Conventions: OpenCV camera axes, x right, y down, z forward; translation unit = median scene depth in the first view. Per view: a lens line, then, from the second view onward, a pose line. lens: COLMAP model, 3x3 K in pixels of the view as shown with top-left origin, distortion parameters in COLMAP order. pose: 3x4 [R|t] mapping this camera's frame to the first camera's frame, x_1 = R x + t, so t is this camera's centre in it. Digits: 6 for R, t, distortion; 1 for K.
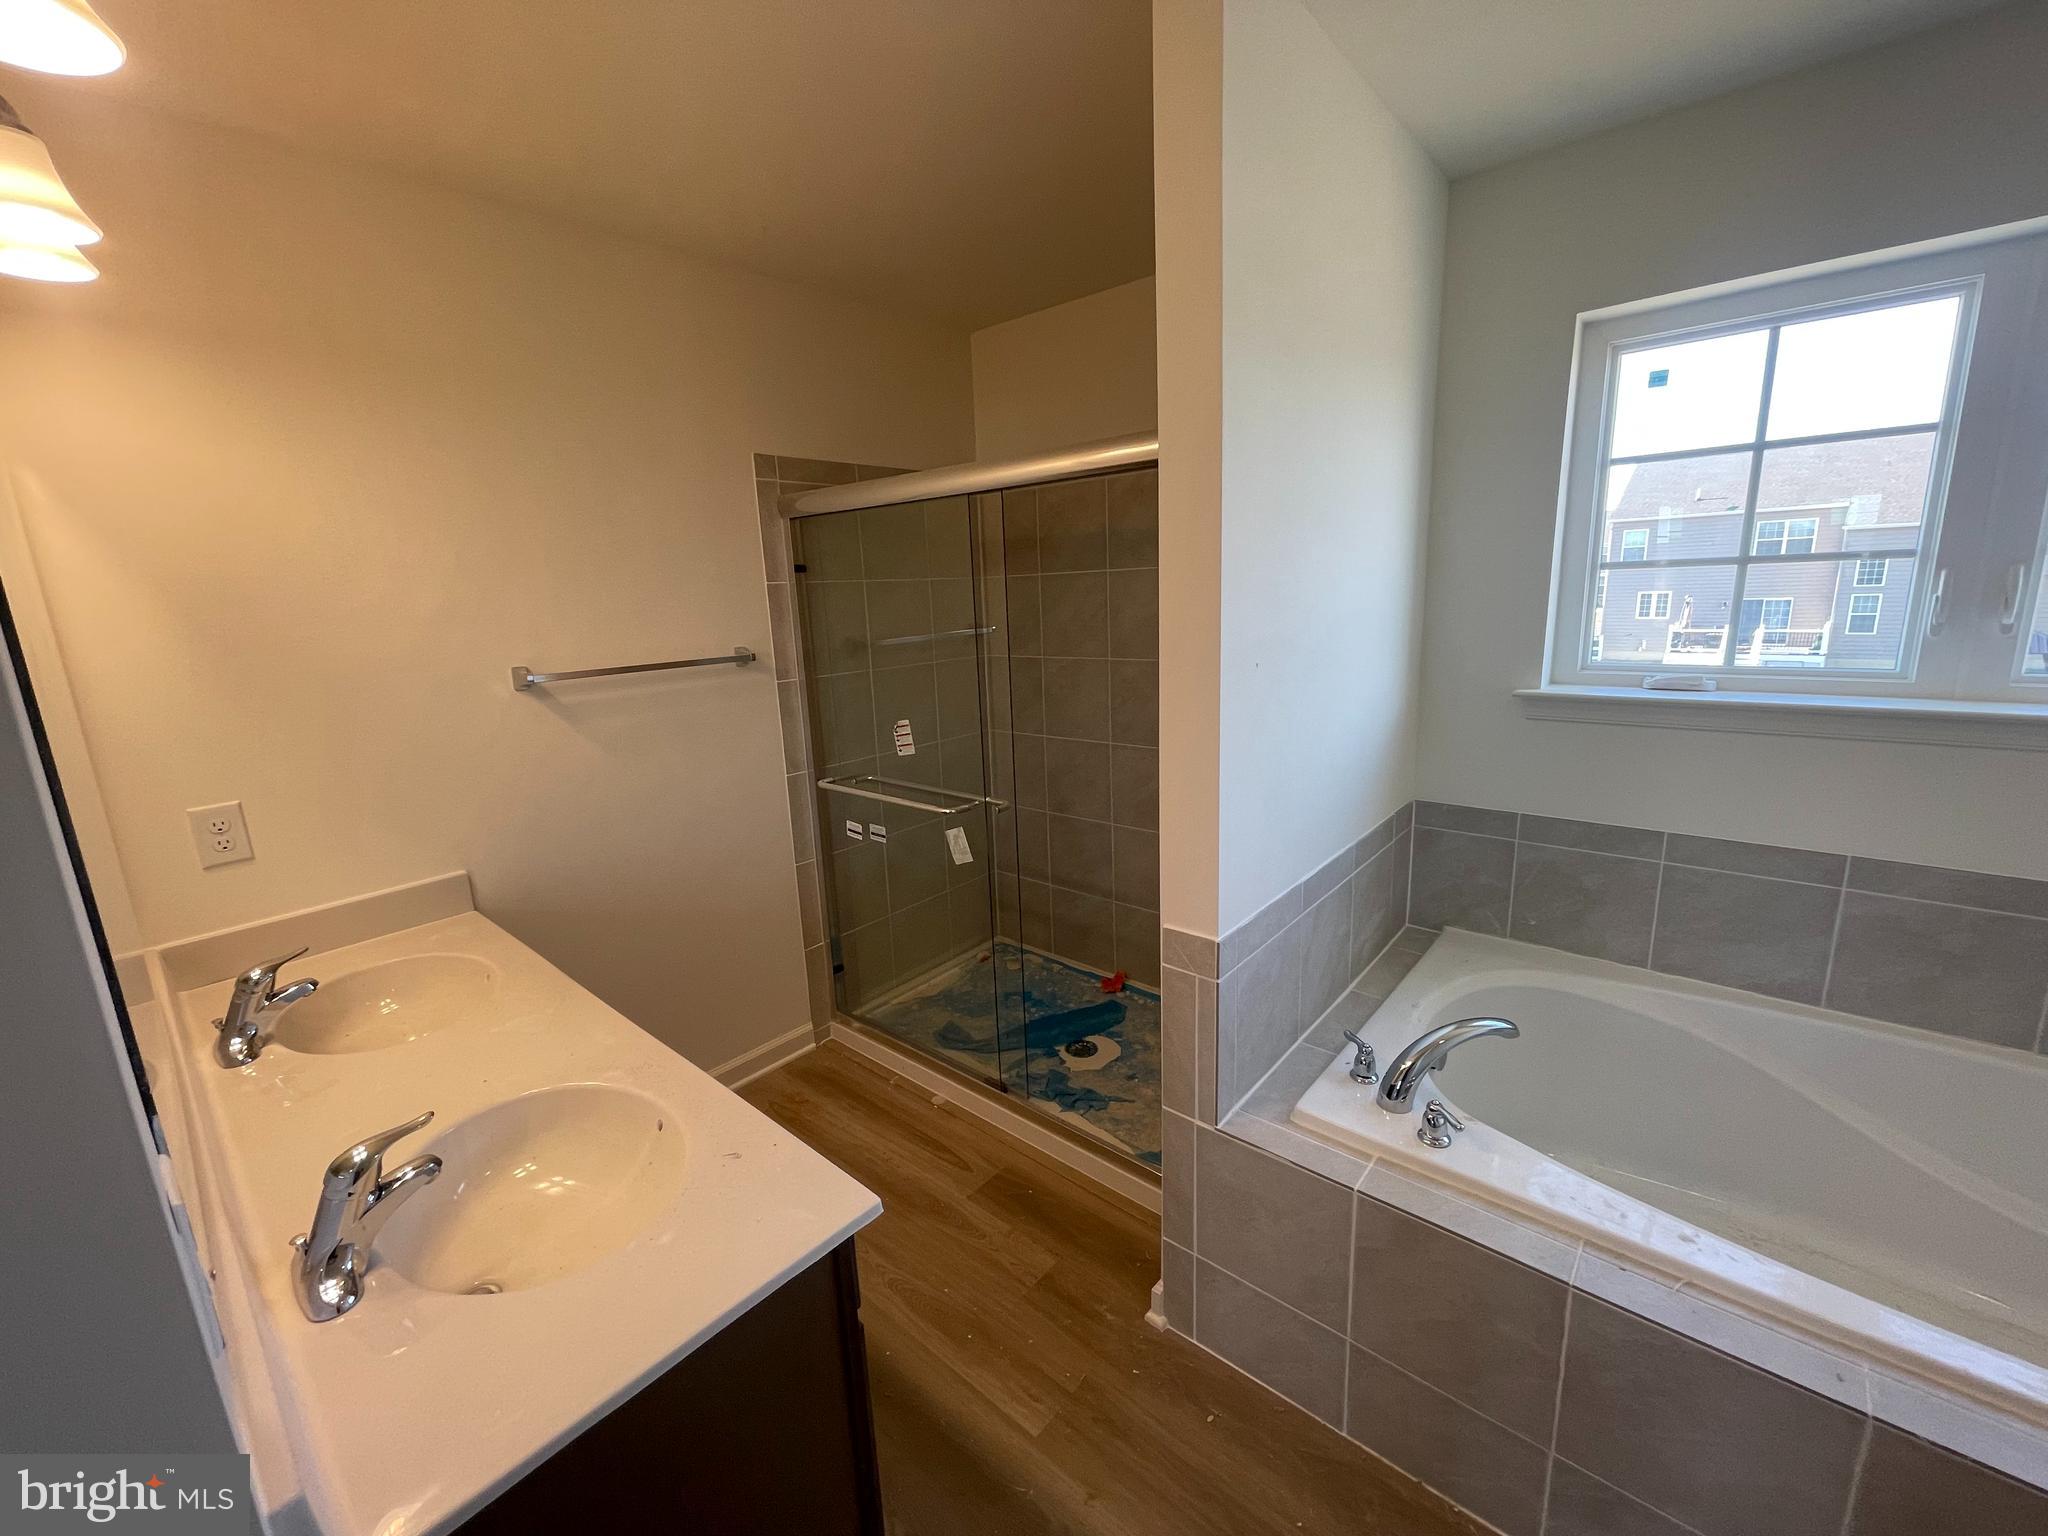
lens RADIAL K [[832.3, 0, 1010.7], [0, 832.3, 766.9], [0, 0, 1]] dist [-0.003707, -0.000198]
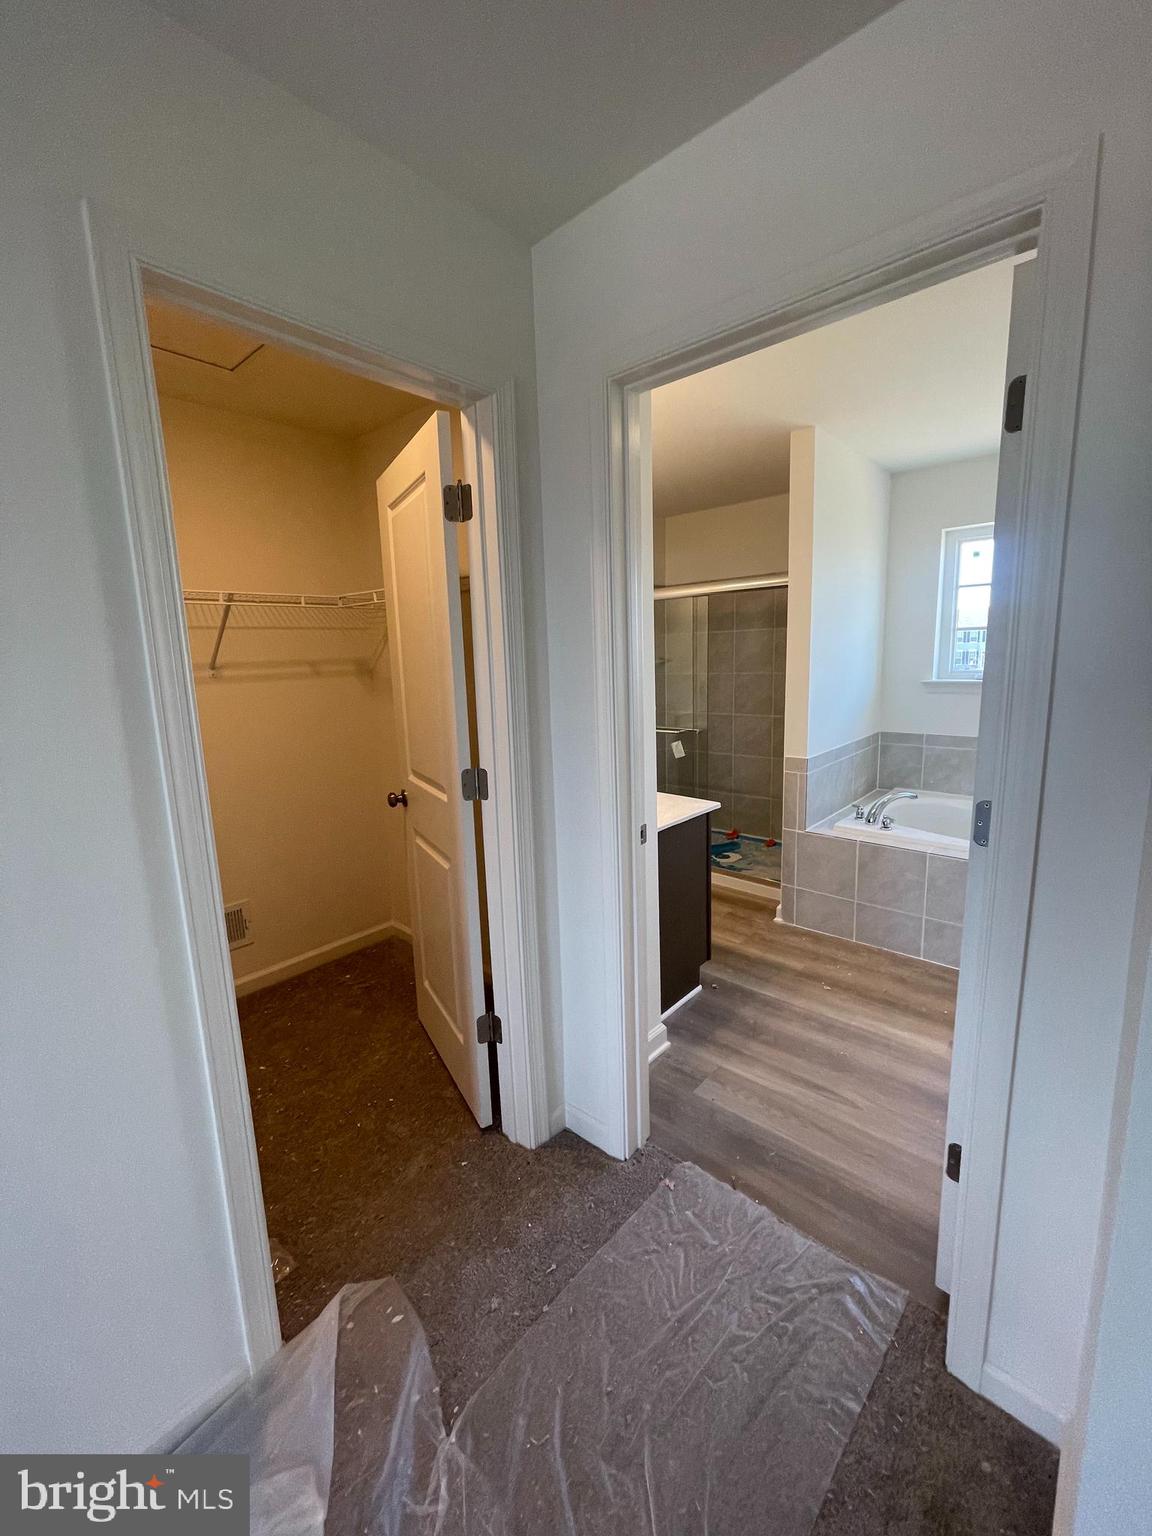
lens RADIAL K [[624.2, 0, 582.5], [0, 624.2, 758.7], [0, 0, 1]] dist [-0.003707, -0.000198]
pose [[0.999901, 0.013488, -0.004052, -0.380013], [-0.013660, 0.998850, -0.045966, 0.244077], [0.003427, 0.046017, 0.998935, -0.835520]]
